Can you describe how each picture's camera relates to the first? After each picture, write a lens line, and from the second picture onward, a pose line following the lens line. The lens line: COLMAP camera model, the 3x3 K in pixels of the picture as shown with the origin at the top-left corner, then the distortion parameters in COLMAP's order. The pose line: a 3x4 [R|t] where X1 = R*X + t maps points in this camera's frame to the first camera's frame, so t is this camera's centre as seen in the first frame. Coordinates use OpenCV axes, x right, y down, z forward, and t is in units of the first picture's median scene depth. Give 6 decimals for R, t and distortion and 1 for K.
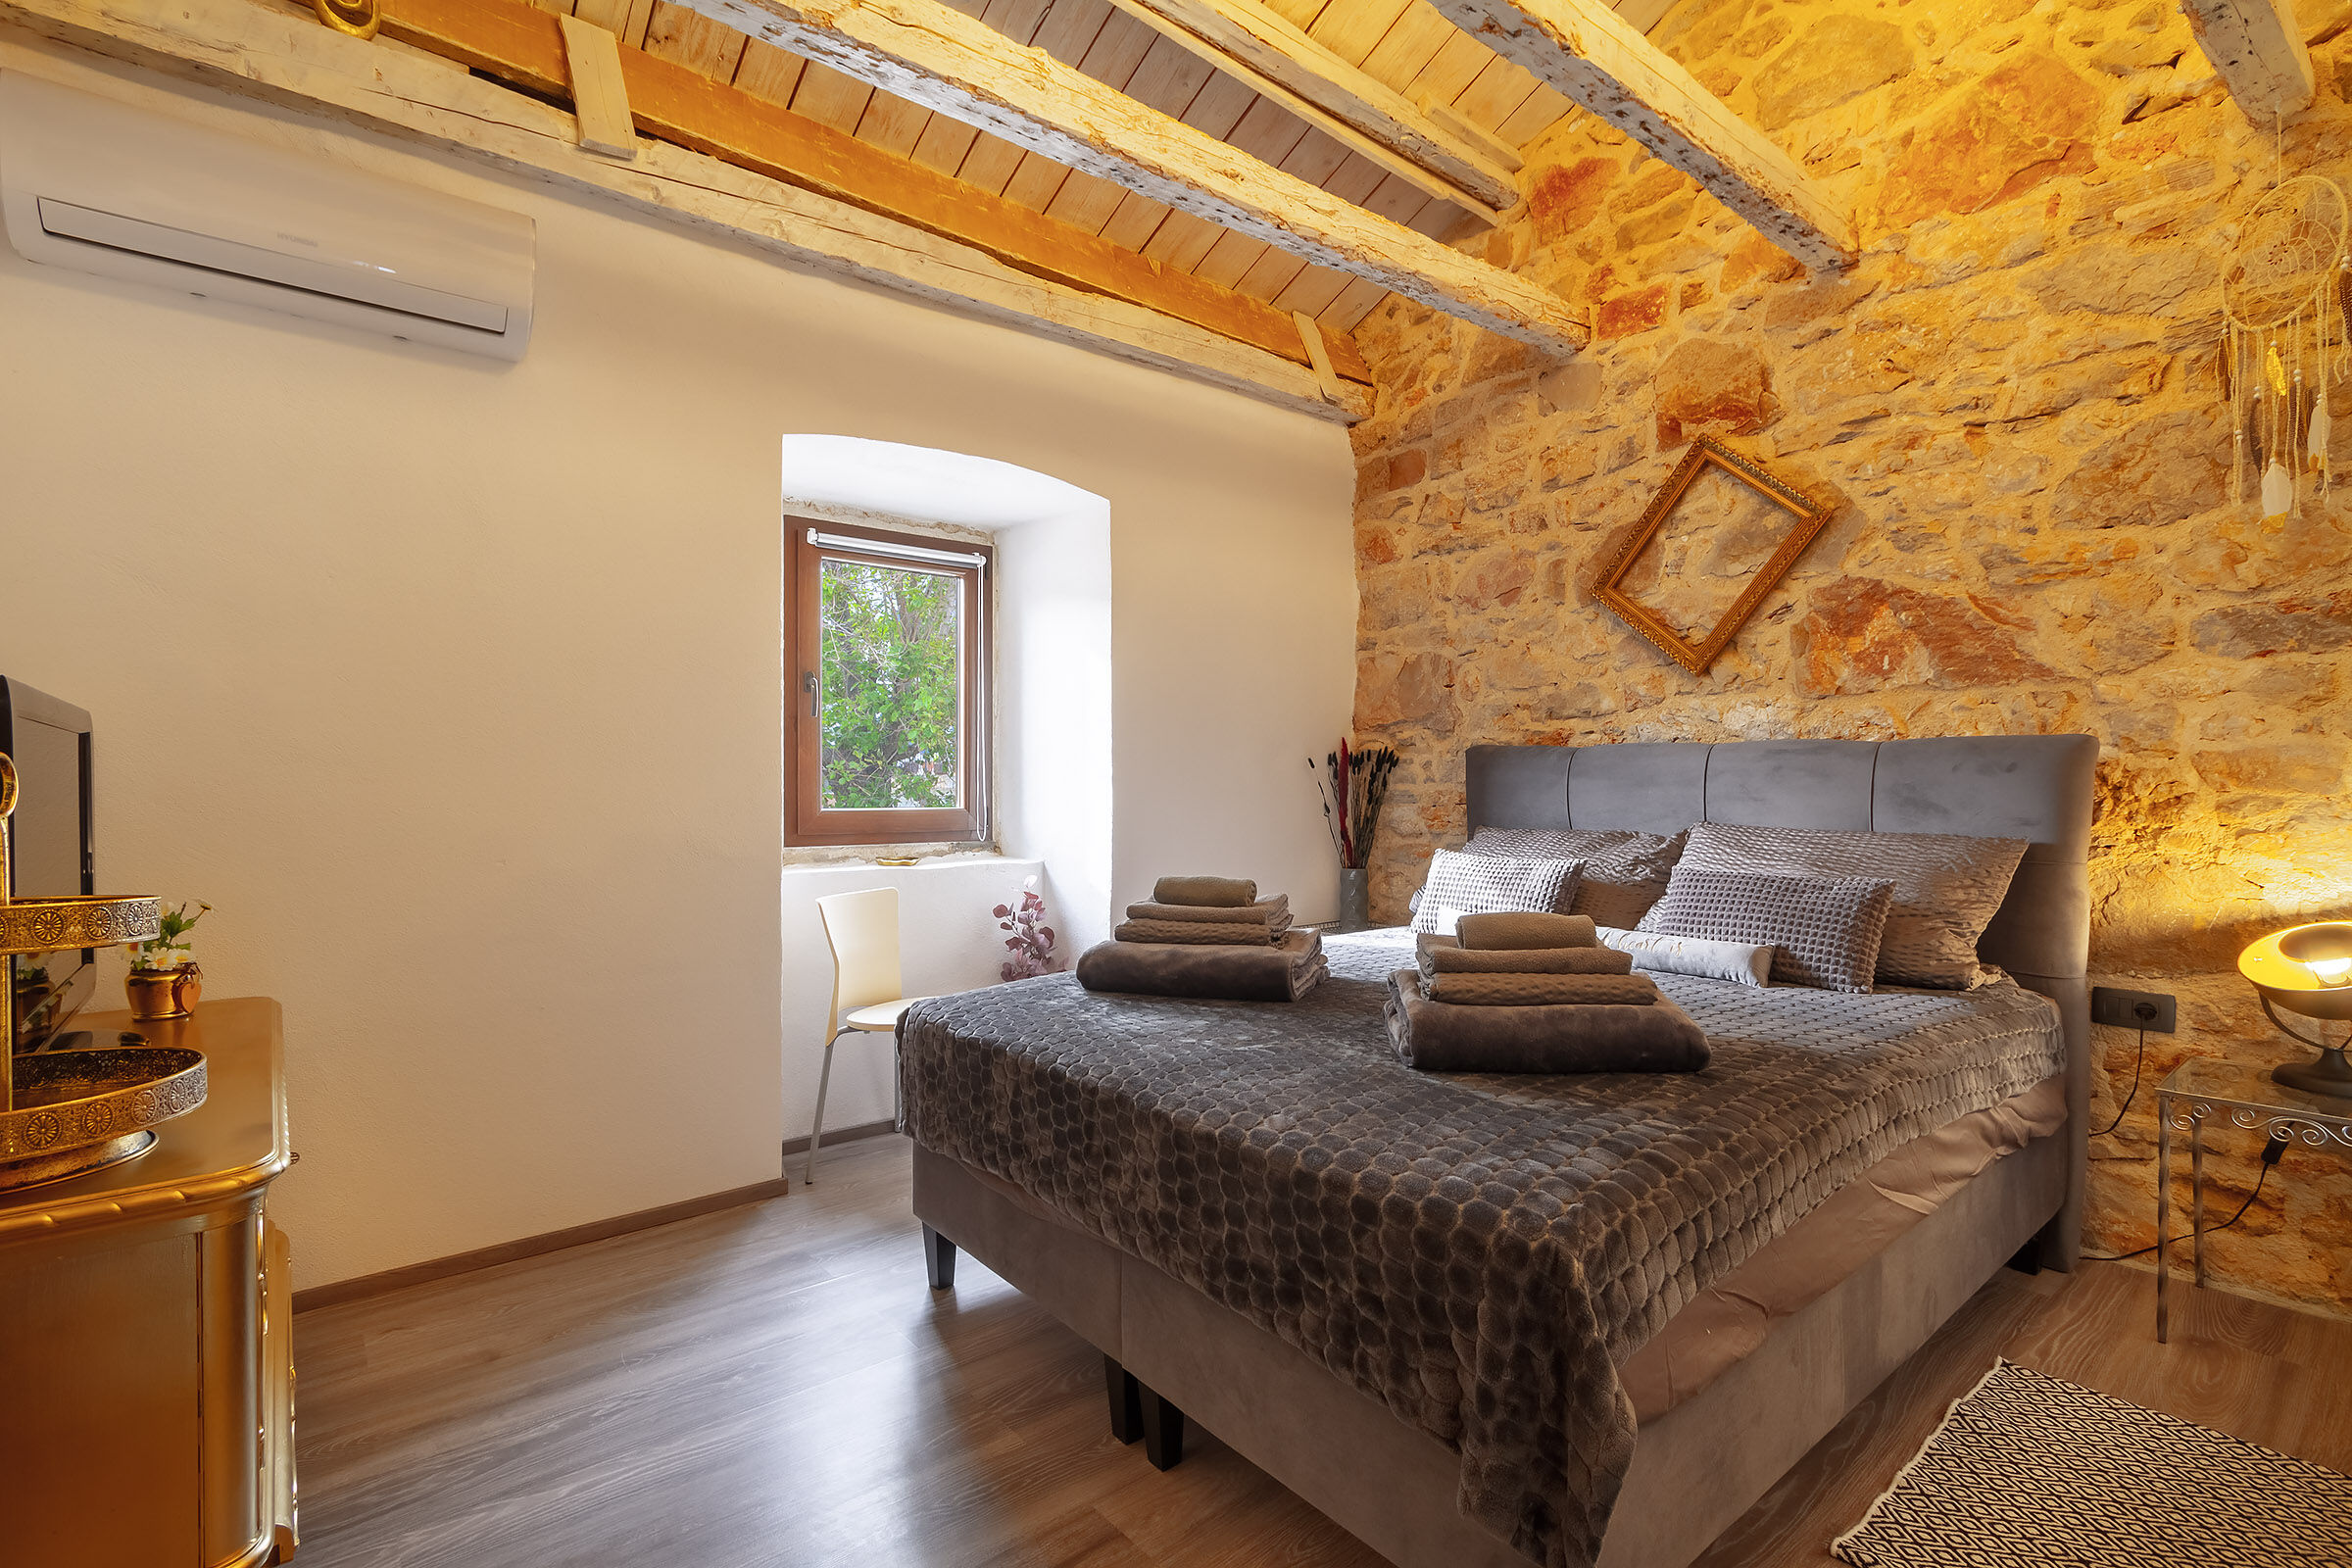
lens RADIAL K [[1096.7, 0, 1177.4], [0, 1096.7, 786.7], [0, 0, 1]] dist [-0.012673, 0.002223]
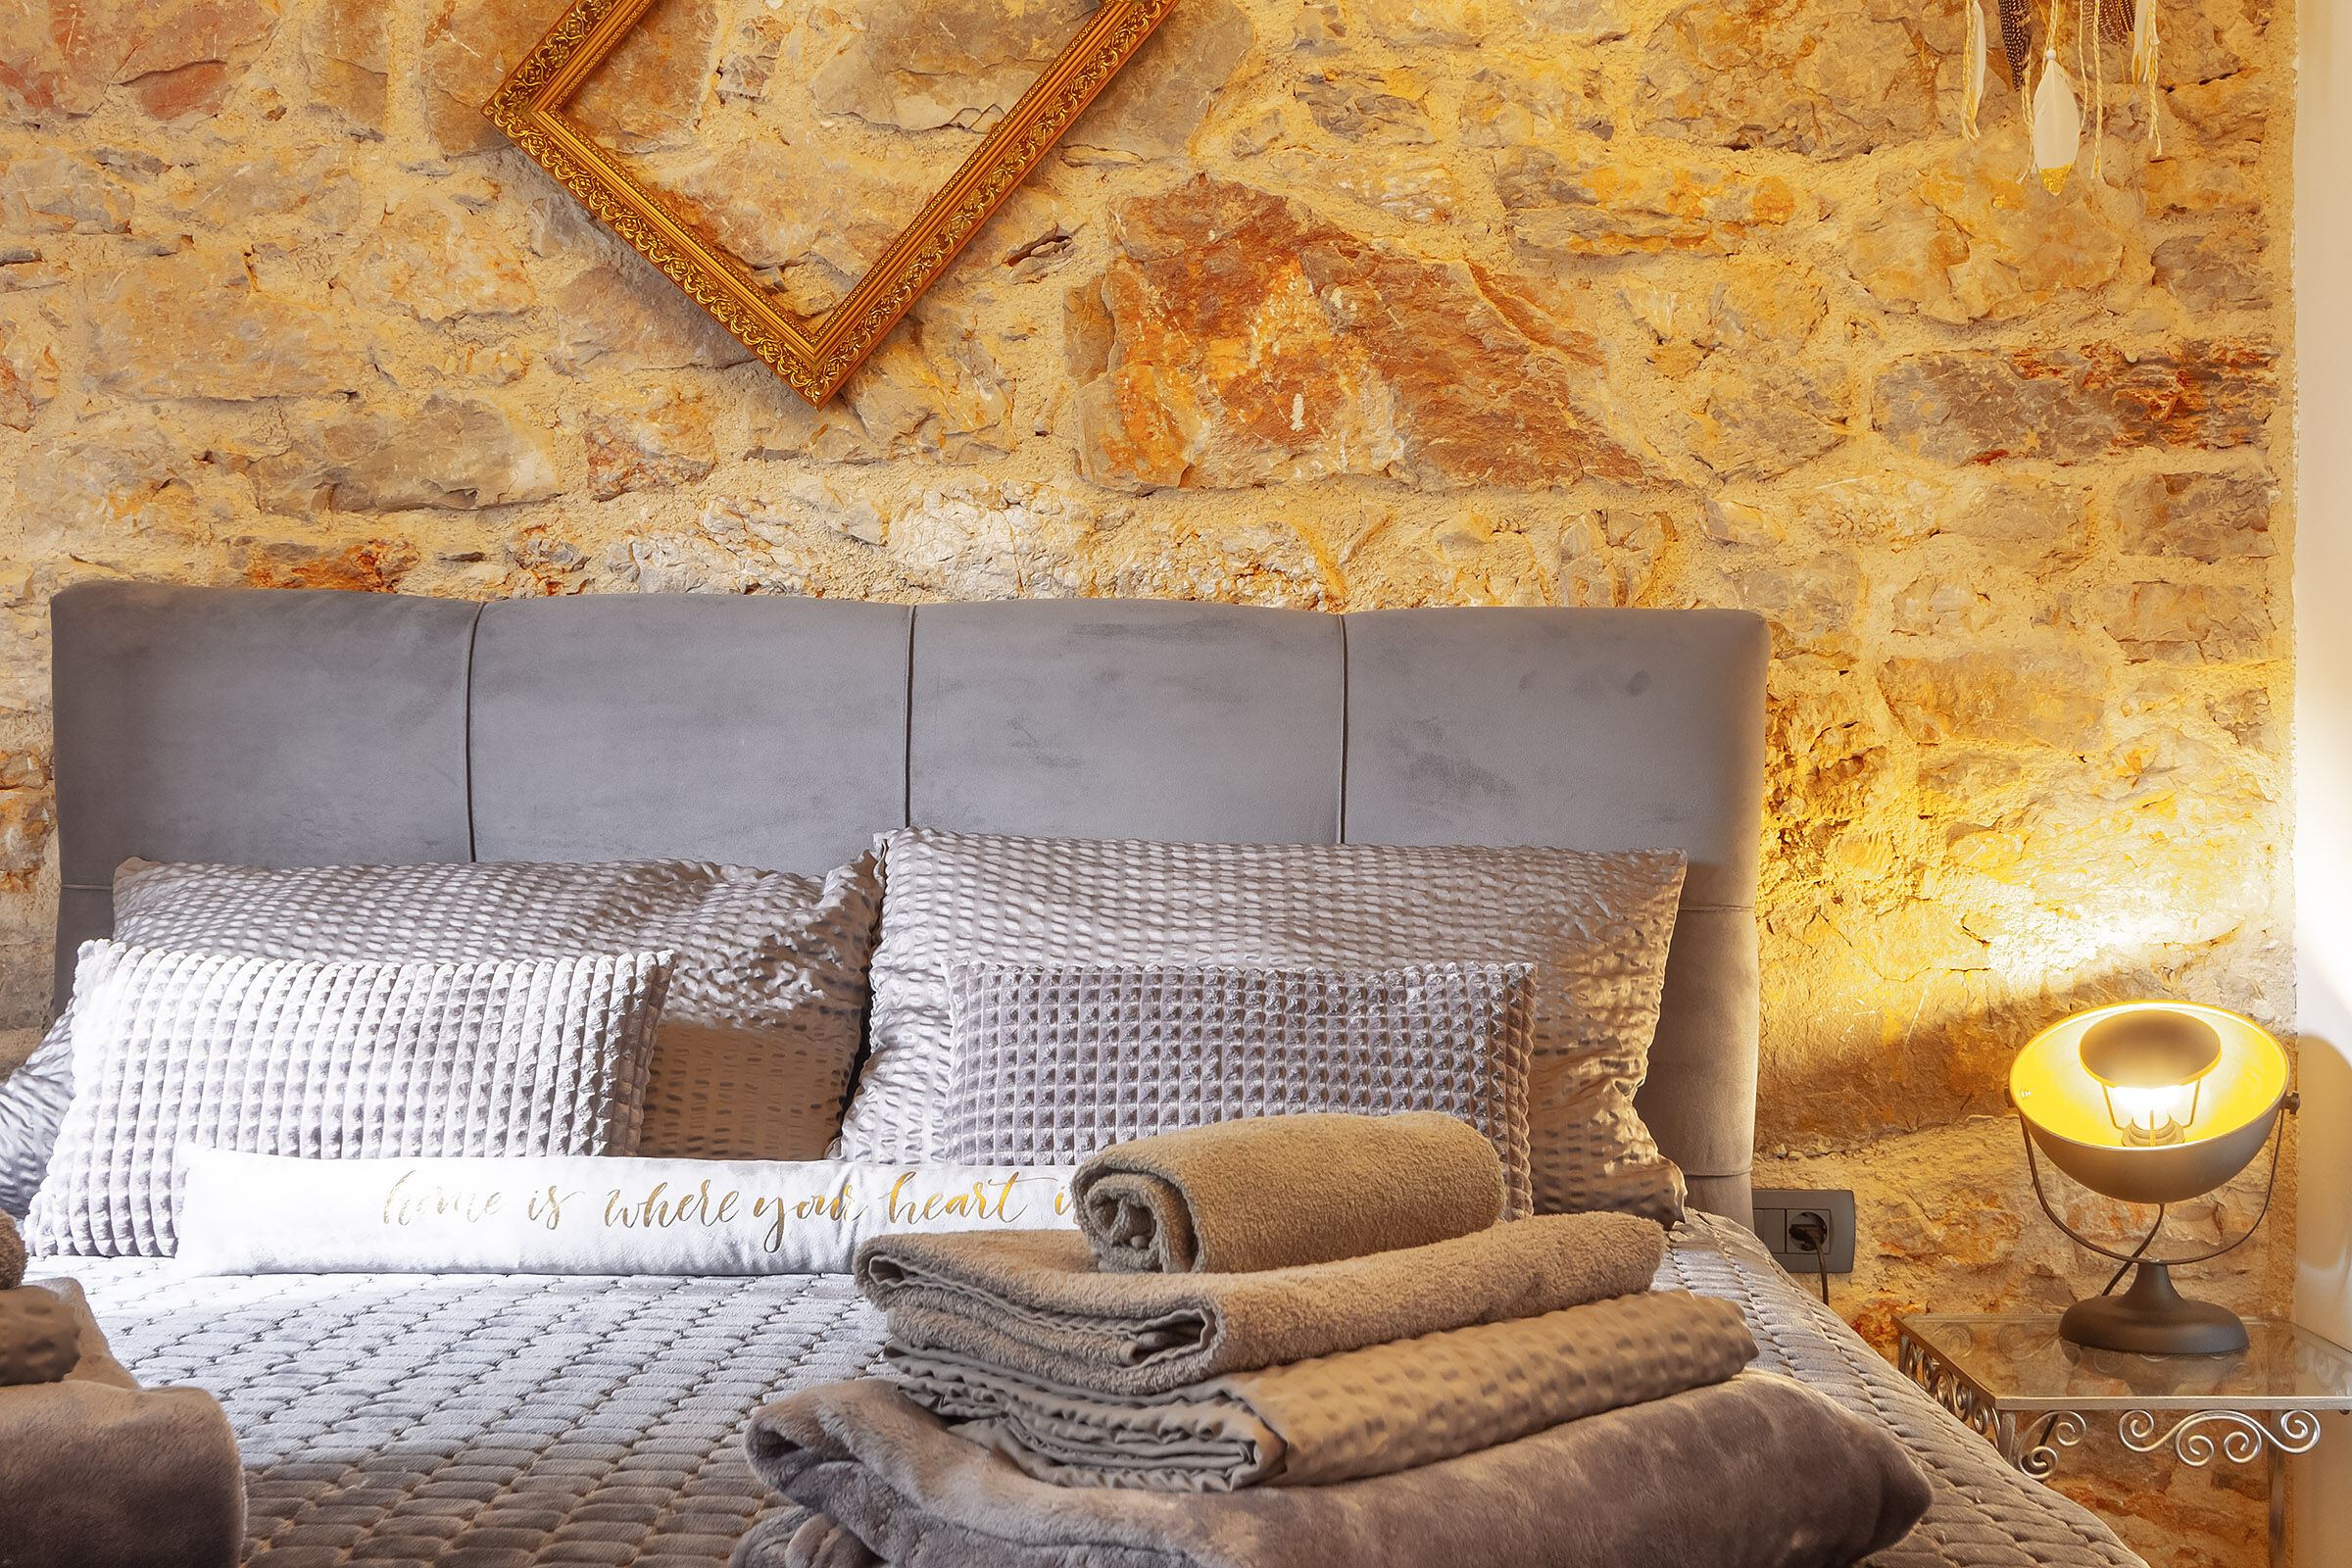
lens RADIAL K [[2992.4, 0, 1175.9], [0, 2992.4, 783.9], [0, 0, 1]] dist [0.006995, 0.000000]
pose [[0.624375, 0.003079, 0.781119, -0.219583], [-0.002816, 0.999995, -0.001690, 0.021330], [-0.781120, -0.001145, 0.624380, 0.386421]]
